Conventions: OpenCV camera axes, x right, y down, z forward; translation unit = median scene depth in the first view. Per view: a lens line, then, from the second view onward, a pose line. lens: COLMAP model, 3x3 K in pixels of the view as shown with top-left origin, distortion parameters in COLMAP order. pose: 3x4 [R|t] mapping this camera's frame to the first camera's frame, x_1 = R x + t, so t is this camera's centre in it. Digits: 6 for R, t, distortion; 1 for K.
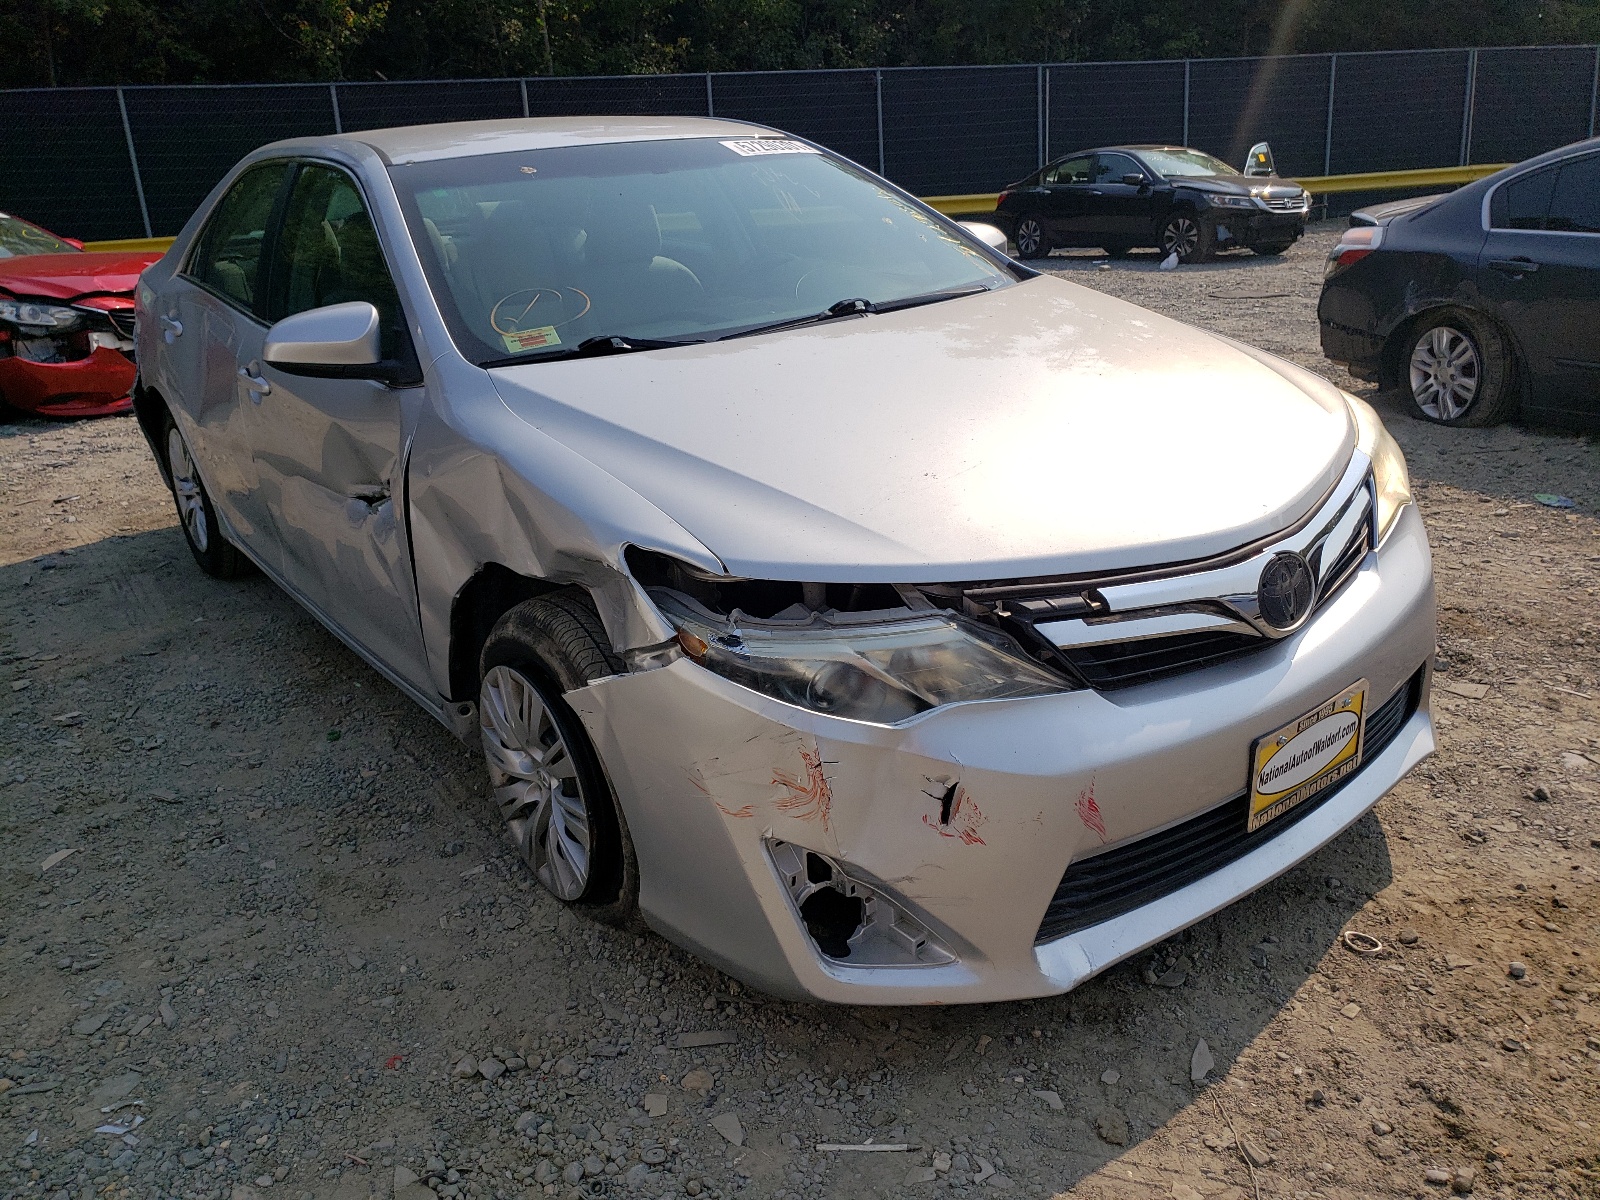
lens RADIAL K [[1209.1, 0, 800.0], [0, 1209.1, 600.0], [0, 0, 1]] dist [-0.005227, 0.041336]
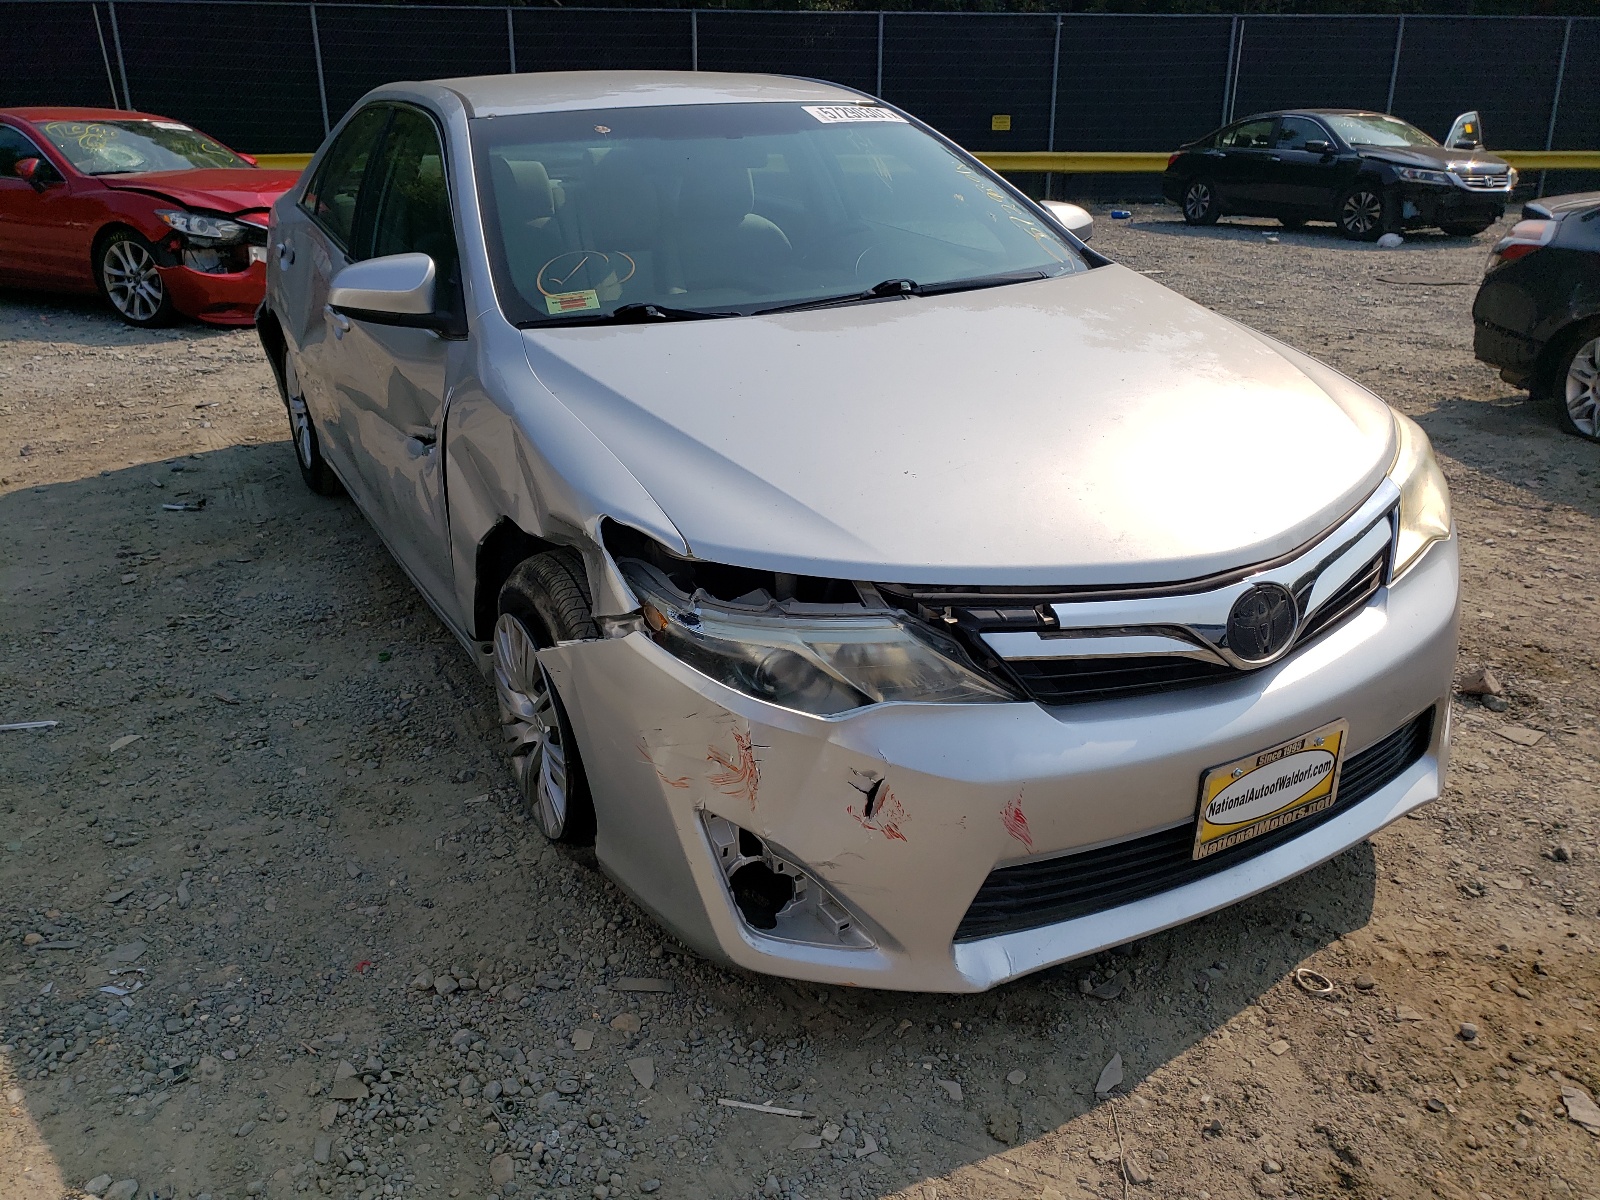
lens RADIAL K [[1205.5, 0, 798.7], [0, 1205.5, 615.6], [0, 0, 1]] dist [-0.005648, 0.046568]
pose [[0.987448, 0.102914, -0.119811, 0.137550], [-0.095591, 0.993273, 0.065359, -0.039098], [0.125732, -0.053085, 0.990643, -0.015206]]
